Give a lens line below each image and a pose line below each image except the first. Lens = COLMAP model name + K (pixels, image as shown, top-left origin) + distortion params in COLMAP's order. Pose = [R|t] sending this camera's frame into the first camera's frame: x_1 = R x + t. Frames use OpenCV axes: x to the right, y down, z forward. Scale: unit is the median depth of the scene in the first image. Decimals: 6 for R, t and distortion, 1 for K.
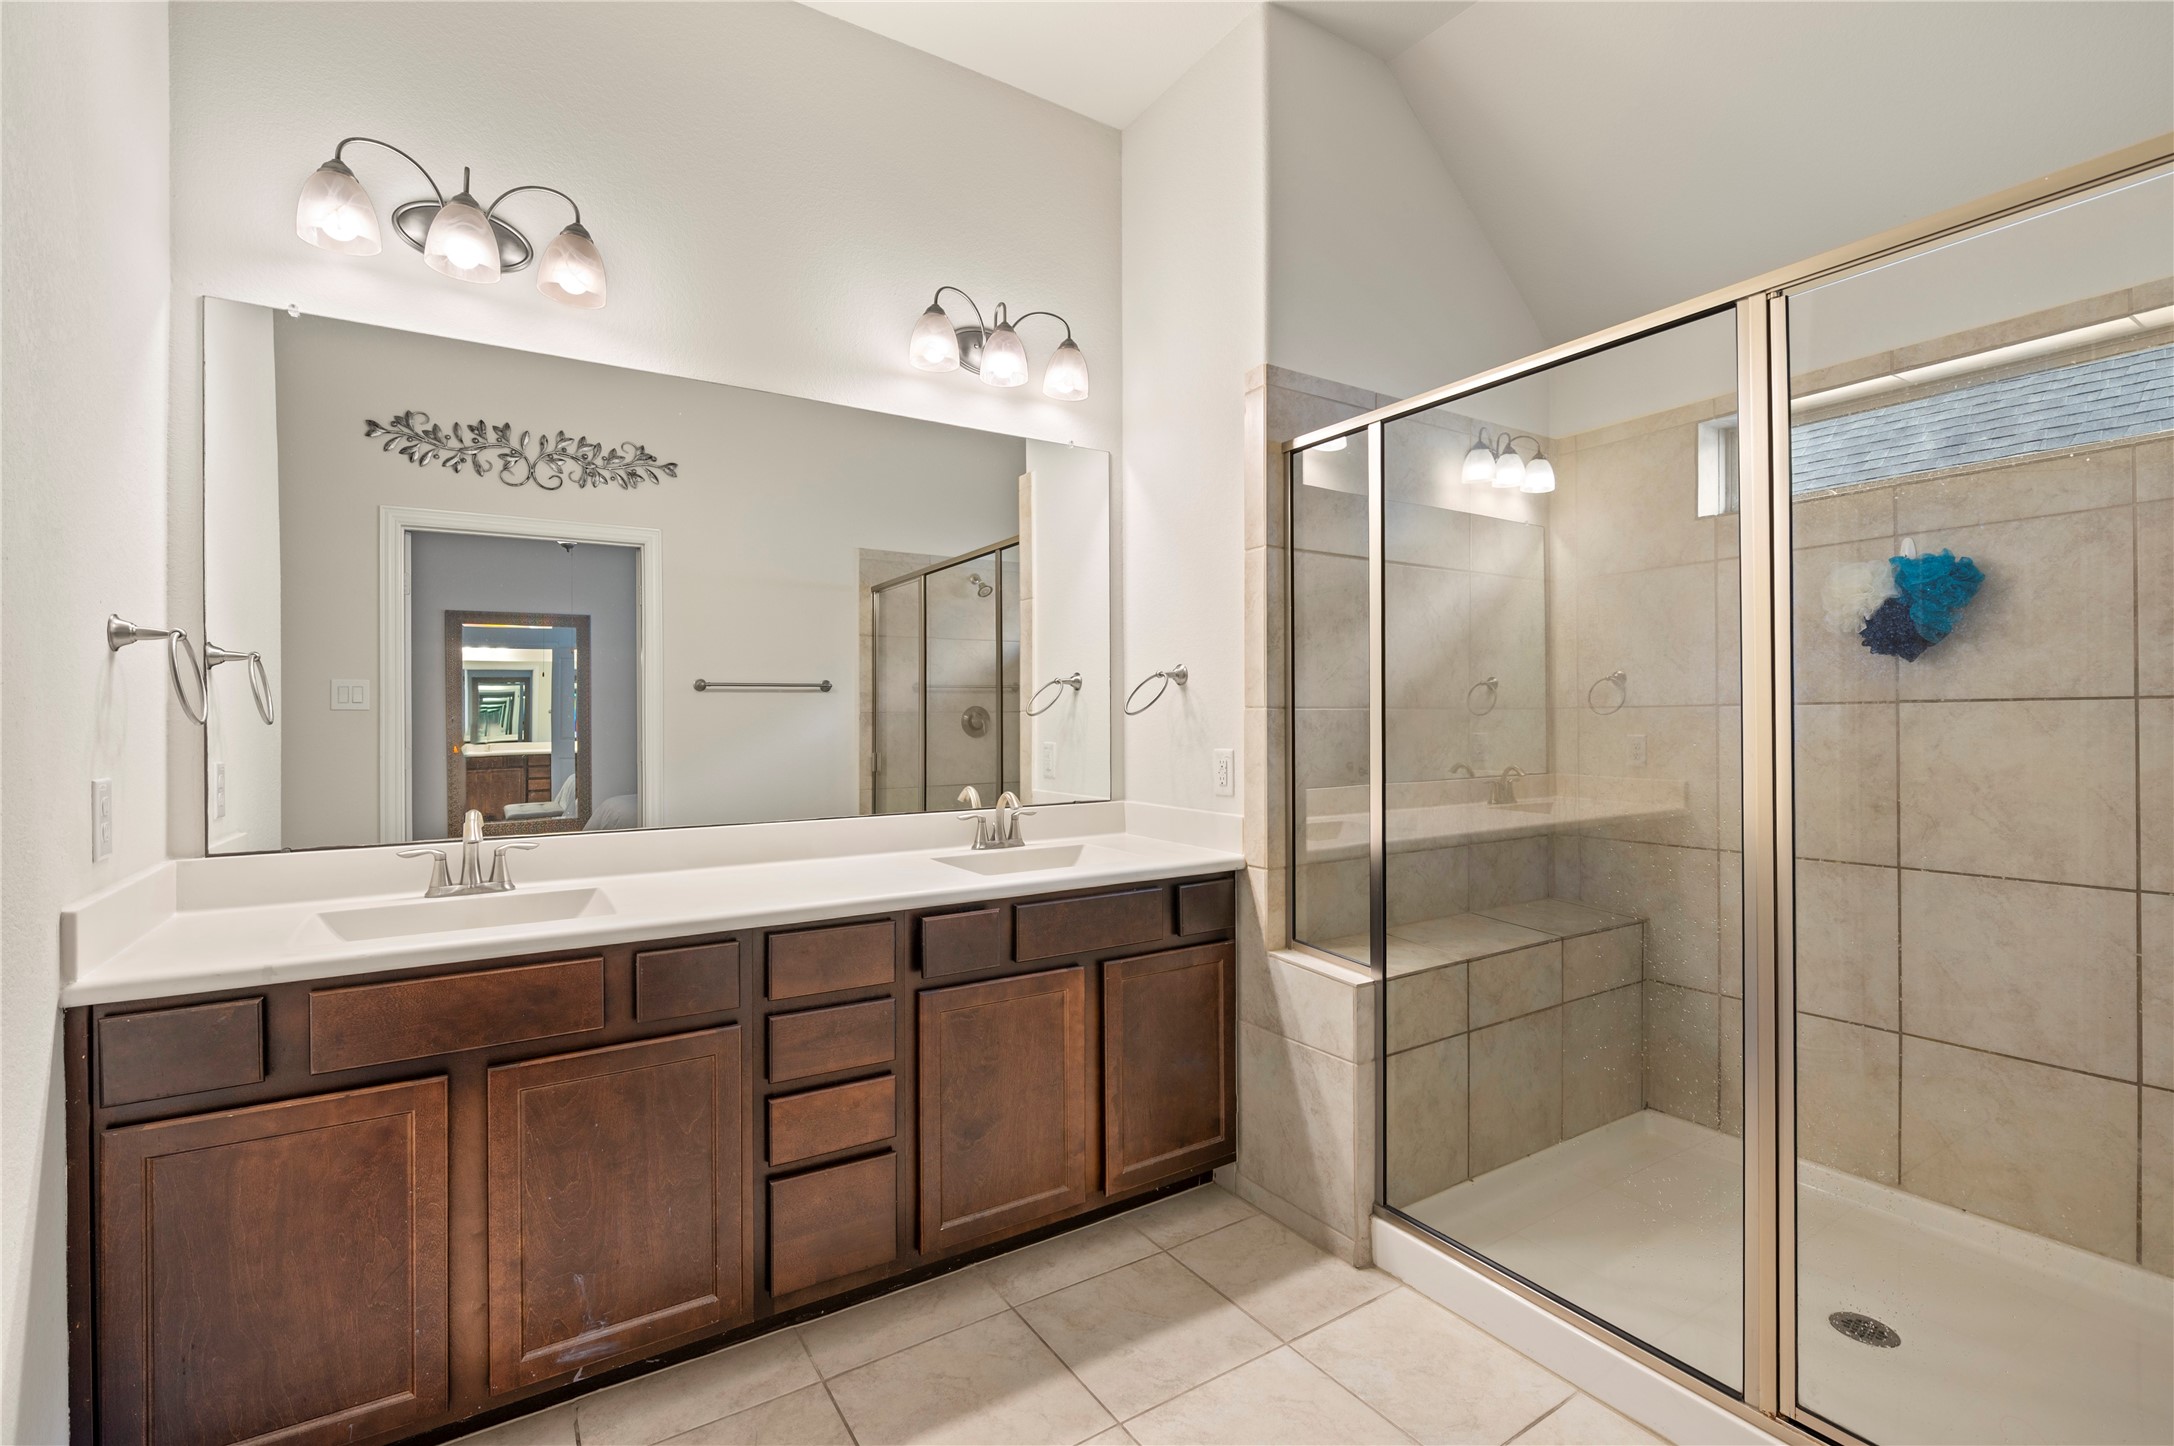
lens RADIAL K [[972.3, 0, 1087.0], [0, 972.3, 723.0], [0, 0, 1]] dist [0.000524, -0.000147]
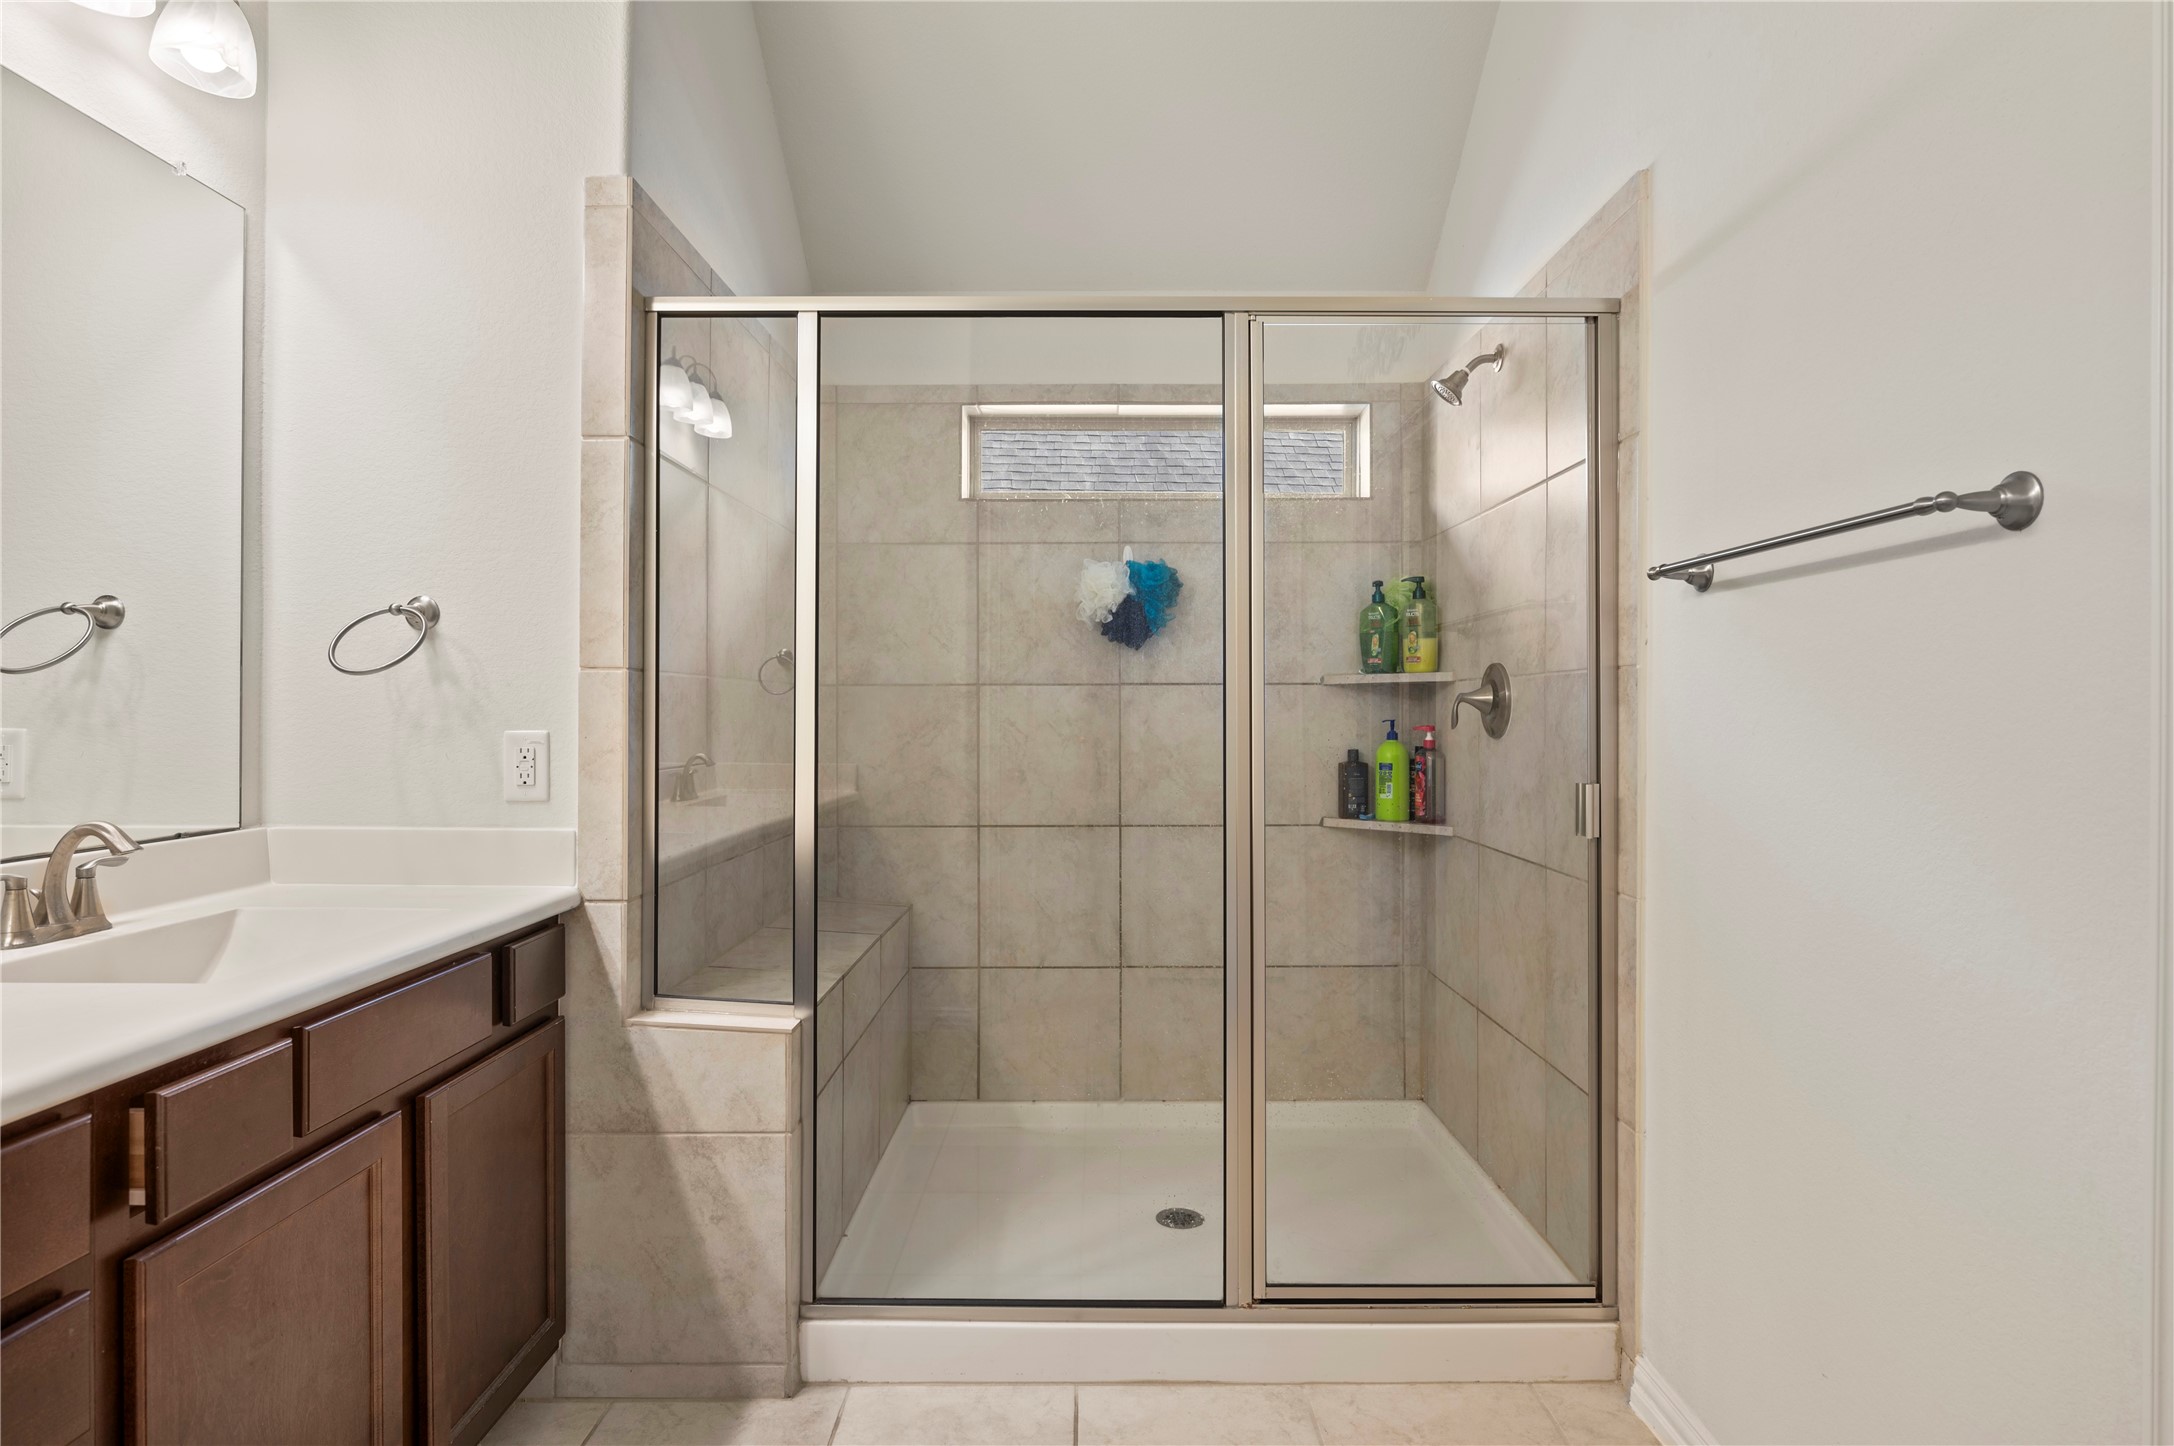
lens RADIAL K [[1140.4, 0, 1086.3], [0, 1140.4, 709.1], [0, 0, 1]] dist [-0.002604, -0.000519]
pose [[0.531557, 0.008921, 0.846976, -0.339986], [-0.001592, 0.999953, -0.009533, 0.020679], [-0.847021, 0.003719, 0.531546, 0.293709]]
